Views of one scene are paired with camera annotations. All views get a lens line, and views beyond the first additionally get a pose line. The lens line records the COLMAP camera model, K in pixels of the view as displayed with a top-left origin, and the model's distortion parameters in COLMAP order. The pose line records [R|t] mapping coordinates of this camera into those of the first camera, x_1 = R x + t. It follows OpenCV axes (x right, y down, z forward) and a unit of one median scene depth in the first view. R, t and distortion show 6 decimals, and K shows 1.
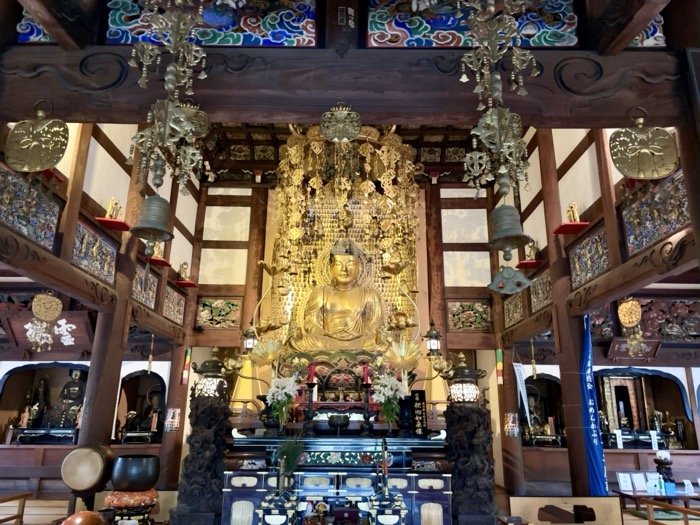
lens RADIAL K [[527.2, 0, 351.8], [0, 527.2, 262.9], [0, 0, 1]] dist [0.054442, -0.059233]
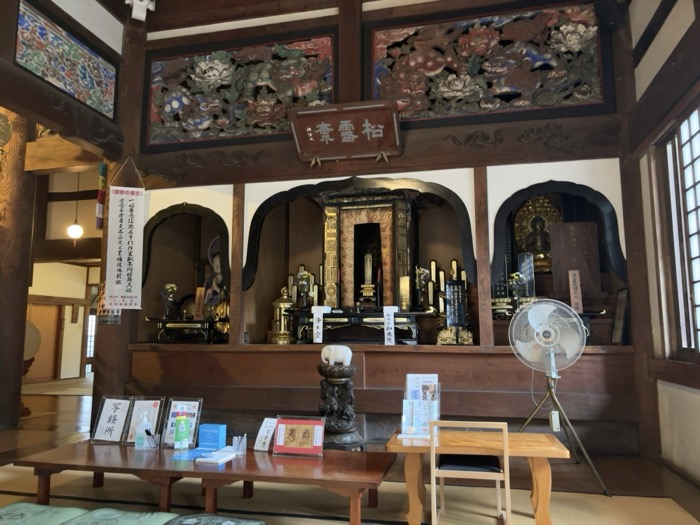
lens RADIAL K [[527.2, 0, 348.1], [0, 527.2, 263.5], [0, 0, 1]] dist [0.054442, -0.059233]
pose [[0.975272, -0.042637, -0.216855, 0.135935], [0.077506, 0.984880, 0.154930, 0.043786], [0.206970, -0.167907, 0.963831, 0.118955]]
